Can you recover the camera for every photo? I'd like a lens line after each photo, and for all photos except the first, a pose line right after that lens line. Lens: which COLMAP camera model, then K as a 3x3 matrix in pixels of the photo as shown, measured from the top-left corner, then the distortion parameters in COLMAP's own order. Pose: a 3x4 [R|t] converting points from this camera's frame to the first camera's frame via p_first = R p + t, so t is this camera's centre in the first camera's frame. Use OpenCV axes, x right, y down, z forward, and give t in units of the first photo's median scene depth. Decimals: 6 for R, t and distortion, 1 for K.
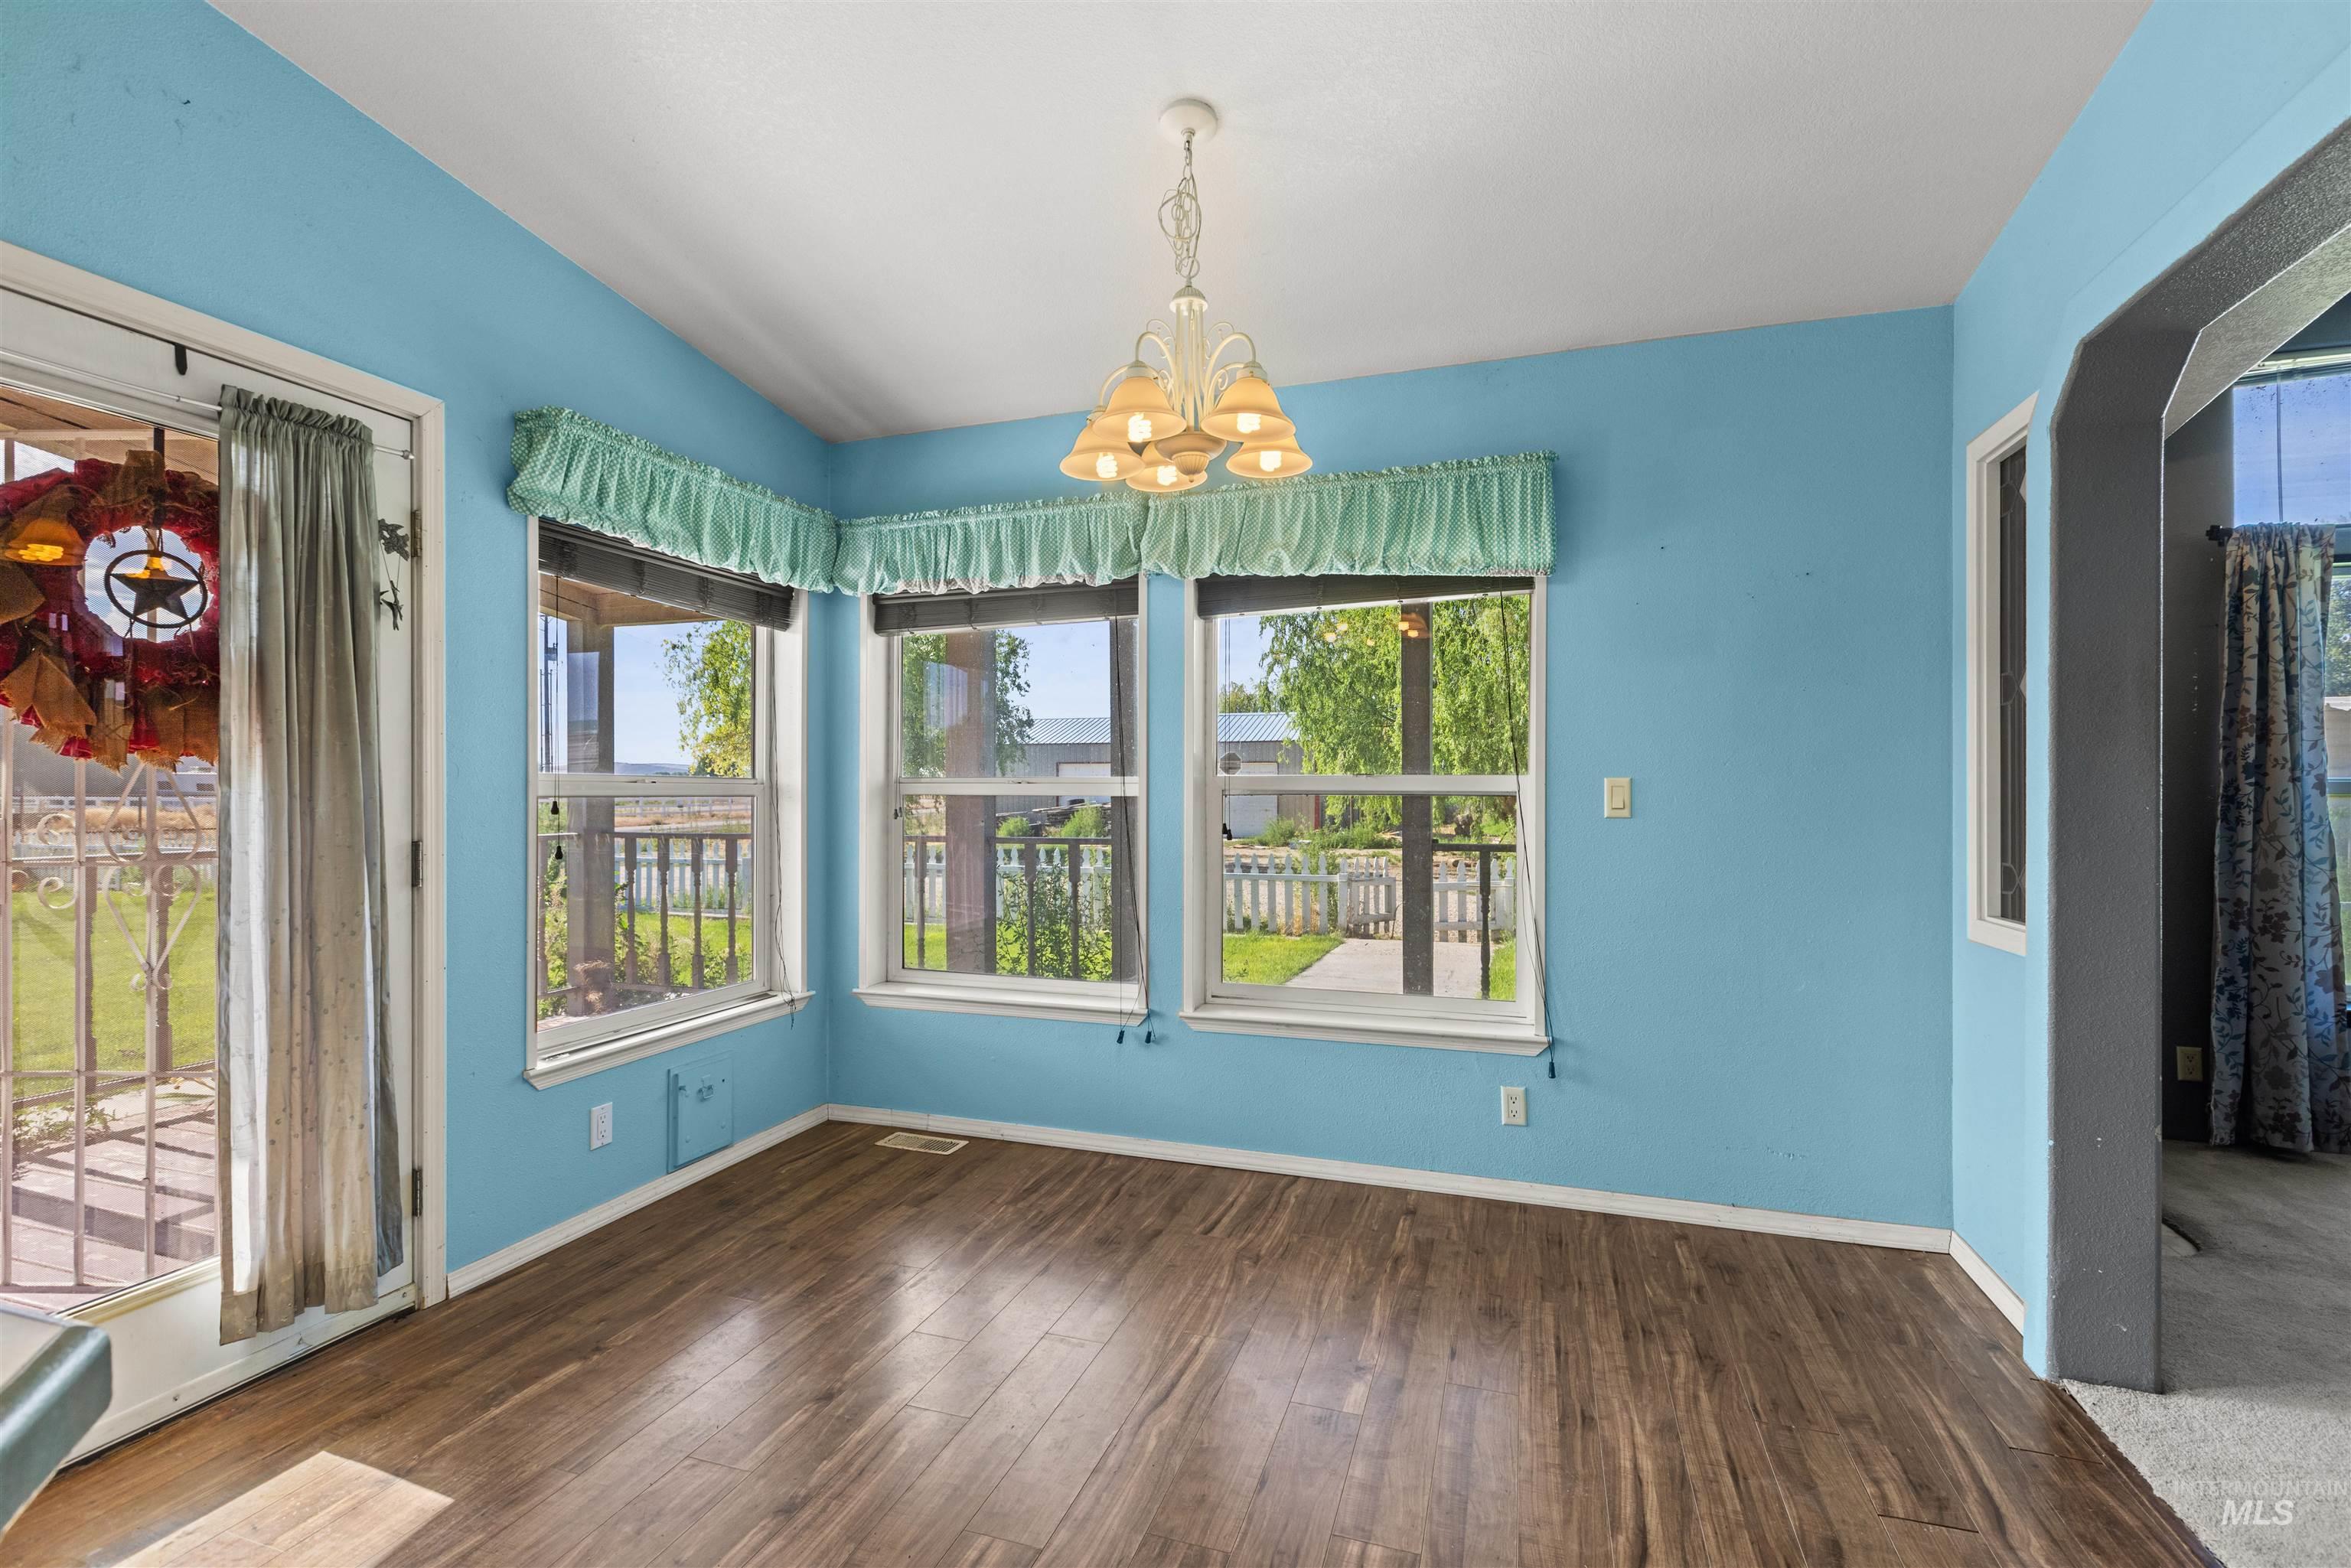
lens RADIAL K [[1070.1, 0, 1211.5], [0, 1070.1, 780.0], [0, 0, 1]] dist [-0.001831, -0.000368]
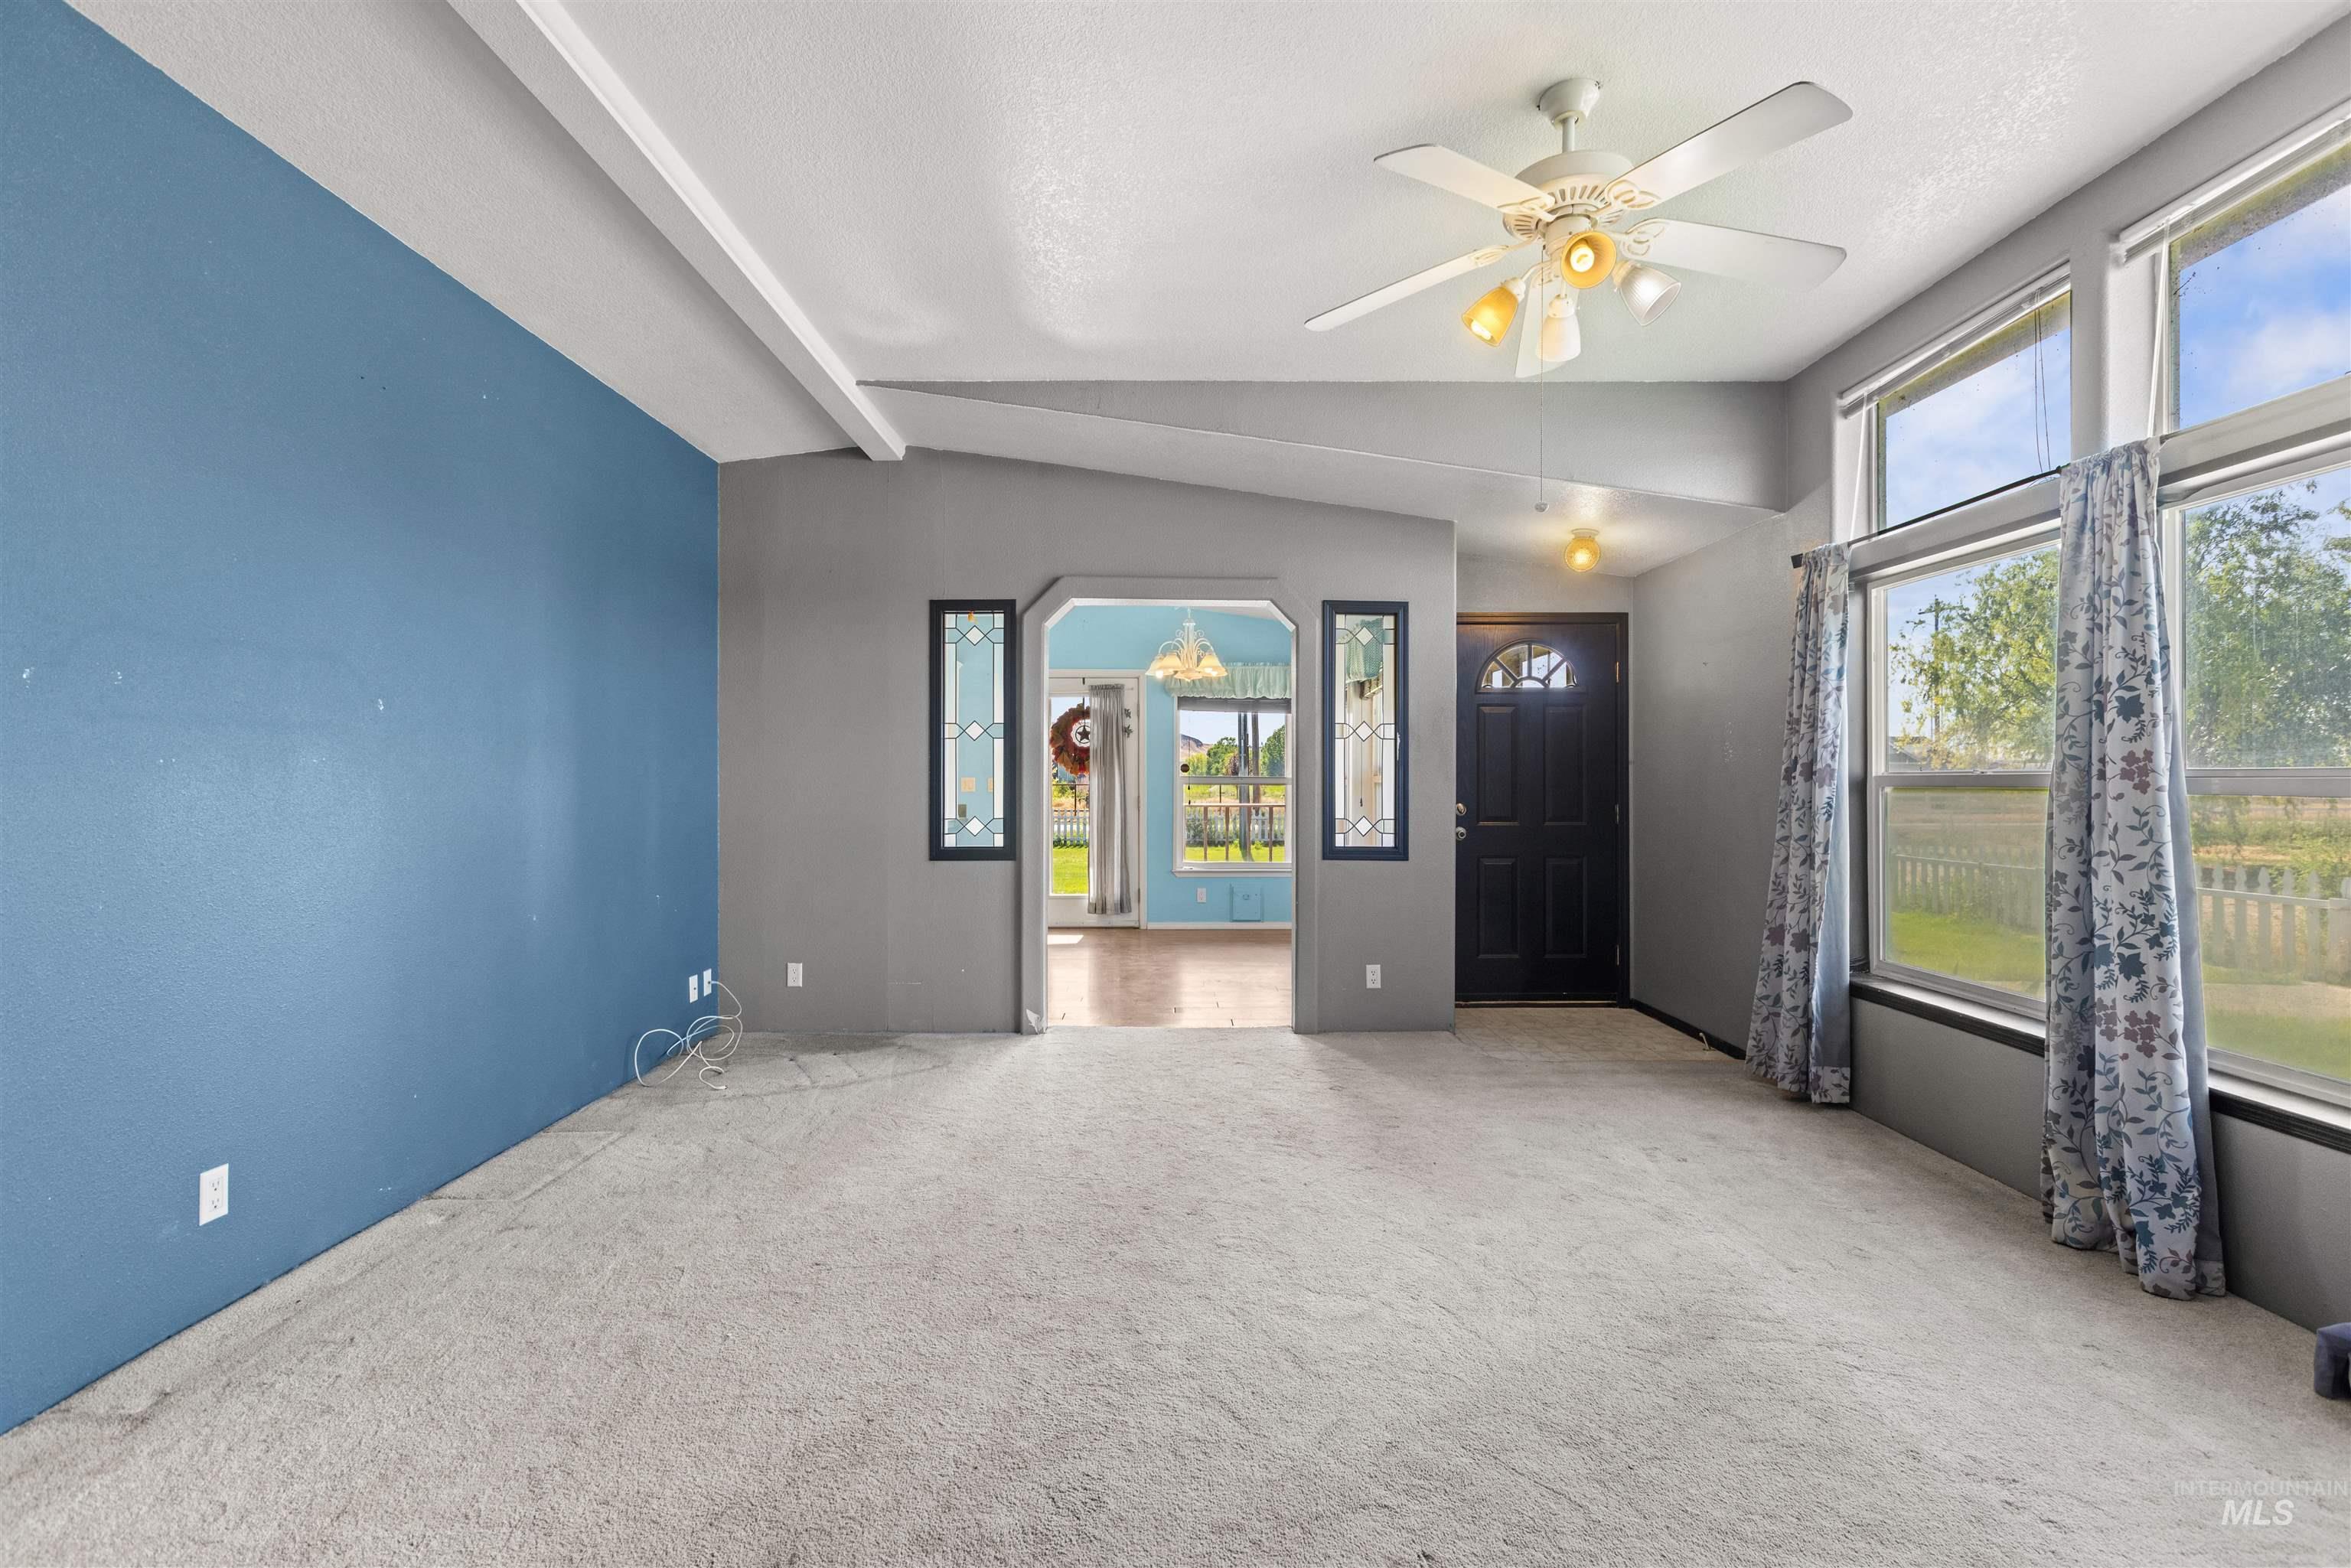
lens RADIAL K [[1082.5, 0, 1157.9], [0, 1082.5, 779.1], [0, 0, 1]] dist [-0.000036, 0.000117]
pose [[0.297527, 0.000929, -0.954713, 2.700955], [0.004607, 0.999986, 0.002409, -0.008691], [0.954702, -0.005115, 0.297519, -0.006734]]
